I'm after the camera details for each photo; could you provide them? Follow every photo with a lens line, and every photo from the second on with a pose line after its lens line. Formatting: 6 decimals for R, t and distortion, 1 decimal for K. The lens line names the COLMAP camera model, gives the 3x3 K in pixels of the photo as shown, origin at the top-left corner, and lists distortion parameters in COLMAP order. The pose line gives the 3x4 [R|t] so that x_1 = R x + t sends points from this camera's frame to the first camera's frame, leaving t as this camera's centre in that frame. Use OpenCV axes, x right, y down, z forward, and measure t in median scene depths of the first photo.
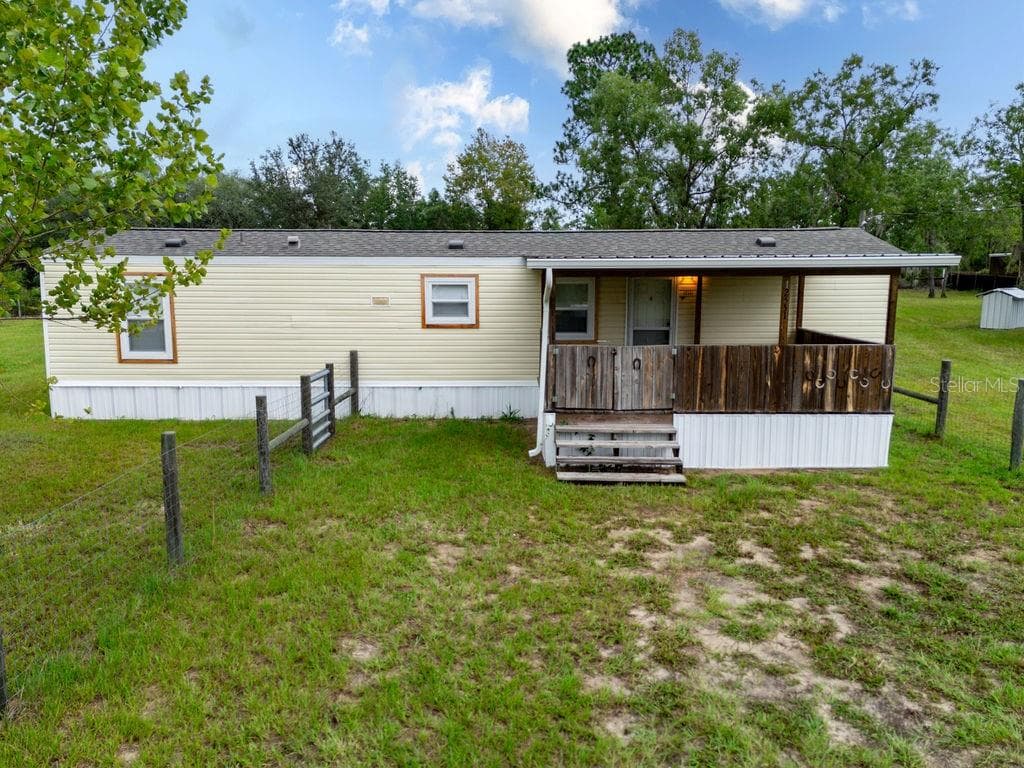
lens RADIAL K [[779.1, 0, 514.0], [0, 779.1, 385.2], [0, 0, 1]] dist [0.102489, -0.078149]
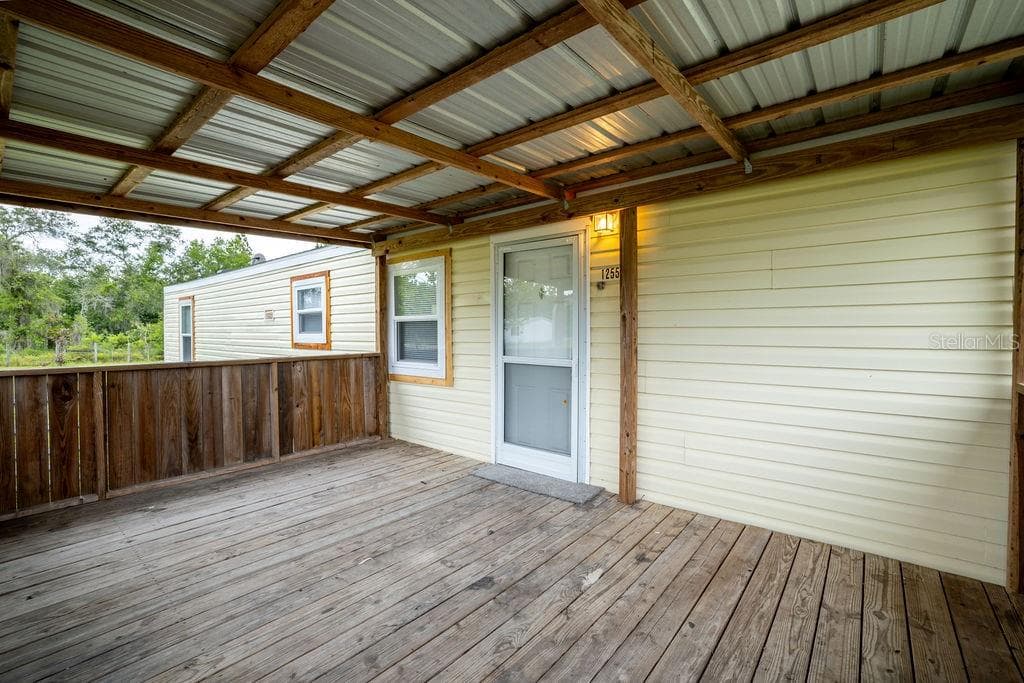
lens RADIAL K [[455.2, 0, 513.6], [0, 455.2, 340.6], [0, 0, 1]] dist [-0.035007, 0.010596]
pose [[0.773131, 0.009450, -0.634176, 0.380766], [-0.082815, 0.992833, -0.086167, -0.071160], [0.628816, 0.119138, 0.768373, 0.932516]]
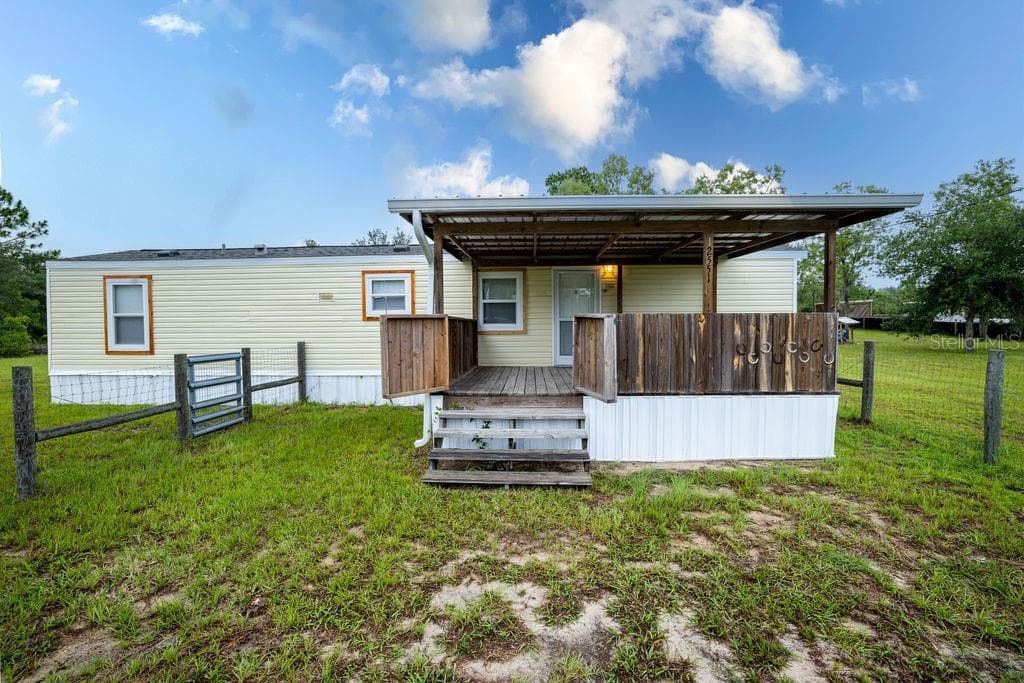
lens RADIAL K [[455.2, 0, 515.4], [0, 455.2, 344.4], [0, 0, 1]] dist [-0.035007, 0.010596]
pose [[0.999452, -0.004869, -0.032756, 0.132042], [0.001444, 0.994599, -0.103778, 0.028965], [0.033084, 0.103674, 0.994061, 0.453149]]
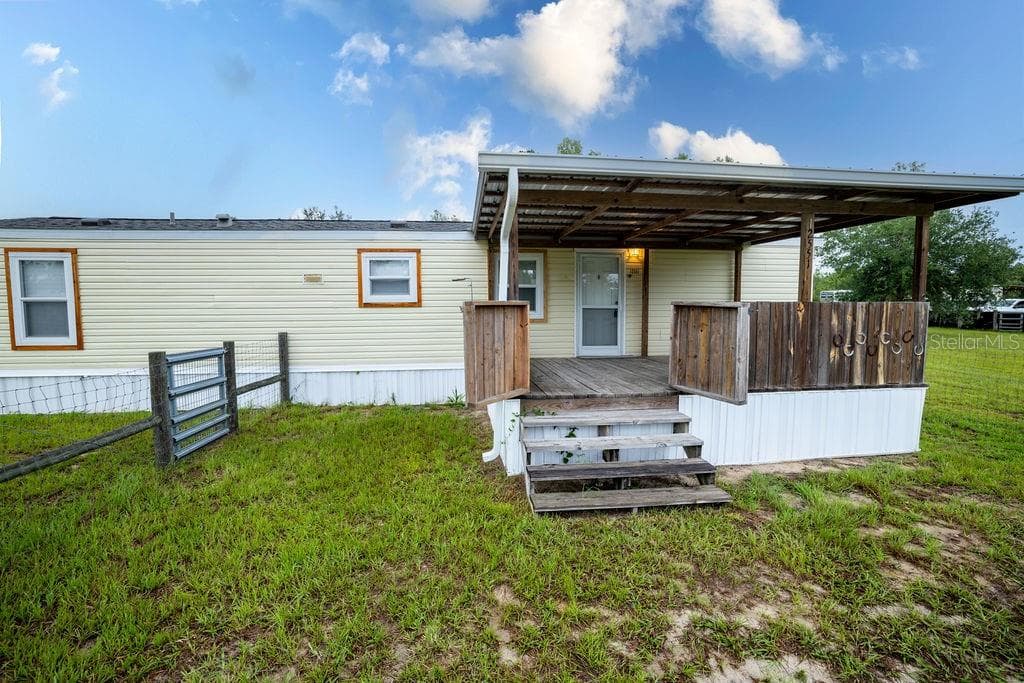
lens RADIAL K [[455.2, 0, 513.5], [0, 455.2, 341.0], [0, 0, 1]] dist [-0.035007, 0.010596]
pose [[0.992999, -0.012965, 0.117409, -0.000017], [0.022050, 0.996832, -0.076418, 0.013556], [-0.116046, 0.078472, 0.990139, 0.527476]]
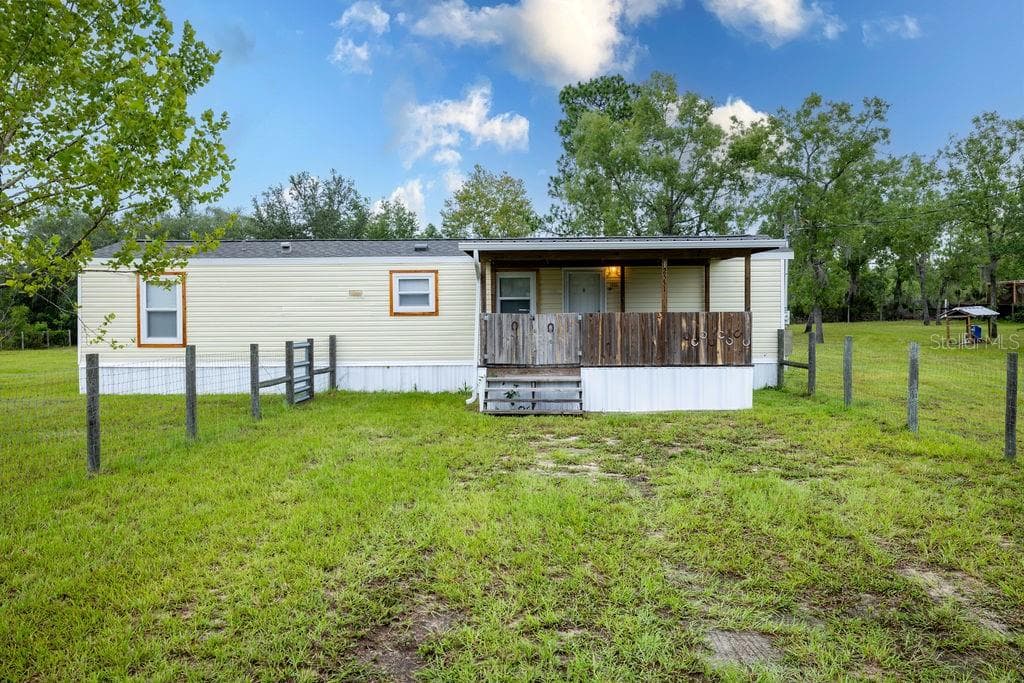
lens RADIAL K [[857.6, 0, 513.4], [0, 857.6, 342.8], [0, 0, 1]] dist [0.042047, 0.017611]
pose [[0.999750, -0.005806, -0.021577, 0.112793], [0.003226, 0.993041, -0.117726, 0.141817], [0.022110, 0.117627, 0.992812, -0.330511]]
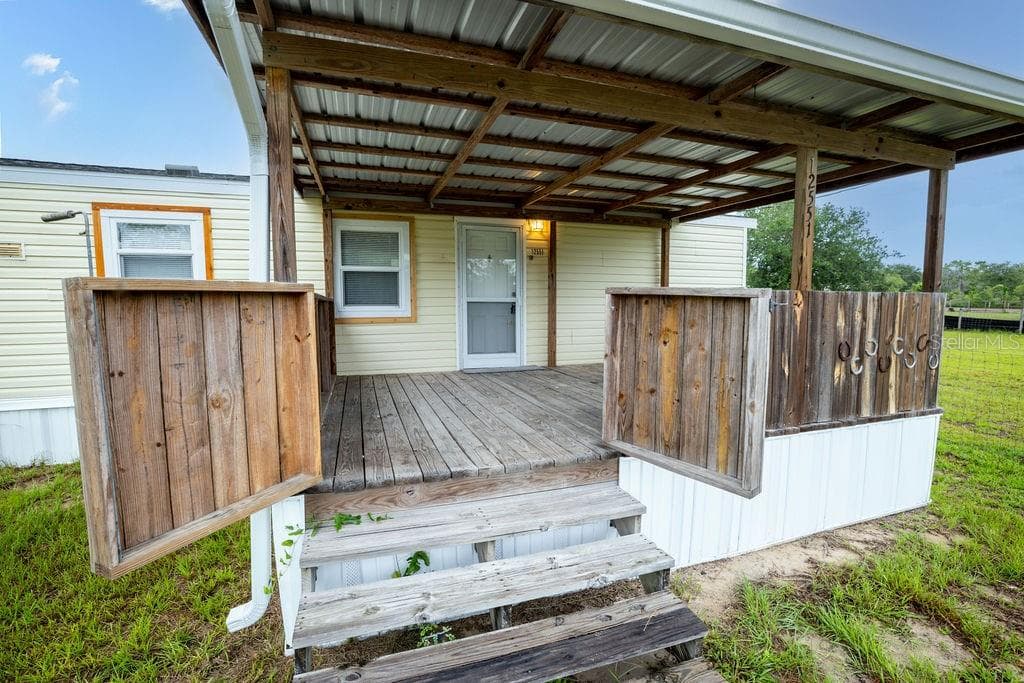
lens RADIAL K [[455.2, 0, 514.1], [0, 455.2, 349.1], [0, 0, 1]] dist [-0.035007, 0.010596]
pose [[0.945770, -0.035156, 0.322929, 0.069285], [0.050786, 0.997904, -0.040101, -0.011357], [-0.320842, 0.054327, 0.945573, 0.705023]]
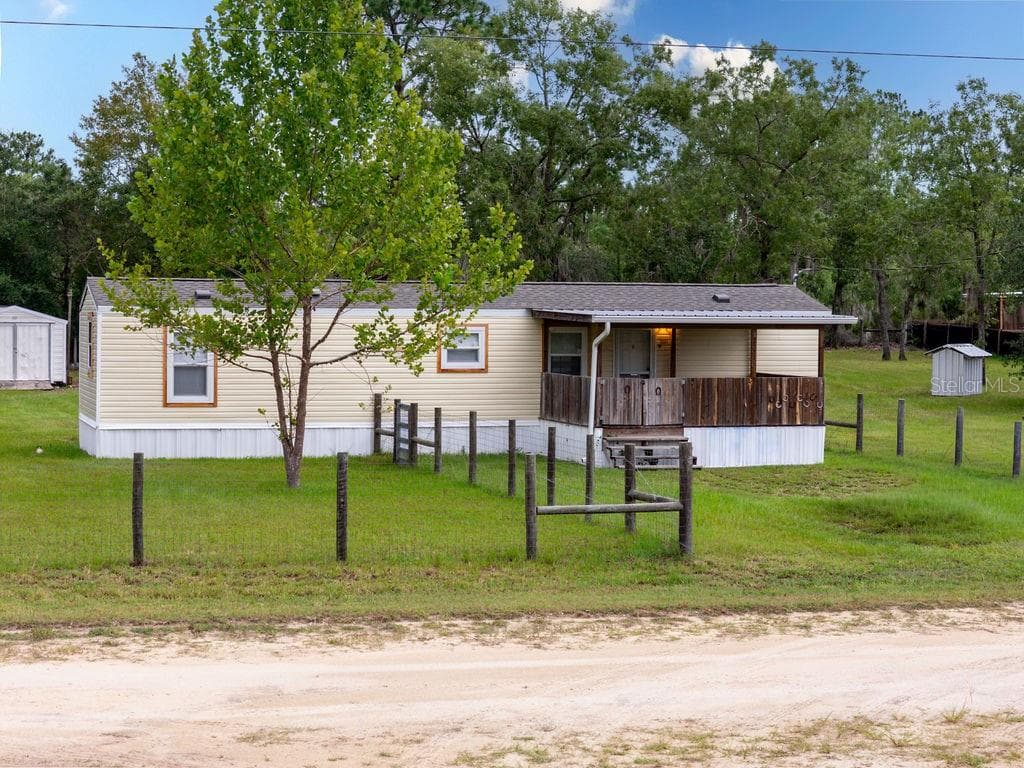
lens RADIAL K [[2235.3, 0, 519.0], [0, 2235.3, 385.7], [0, 0, 1]] dist [-0.173585, 0.000000]
pose [[0.956331, -0.003407, 0.292265, -1.084989], [0.034236, 0.994355, -0.100431, 0.309672], [-0.290273, 0.106051, 0.951049, -2.362873]]
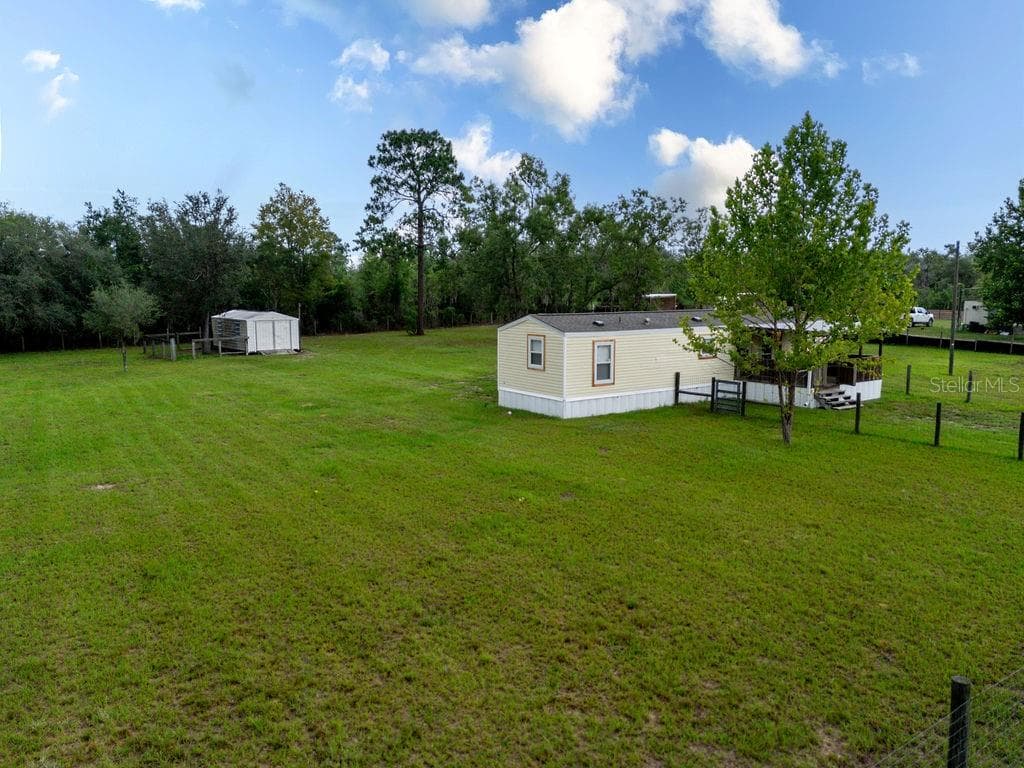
lens RADIAL K [[779.1, 0, 519.1], [0, 779.1, 384.6], [0, 0, 1]] dist [0.102489, -0.078149]
pose [[0.807187, -0.079932, 0.584858, -2.089789], [0.090827, 0.995809, 0.010742, -0.083844], [-0.583266, 0.044450, 0.811064, -0.533440]]
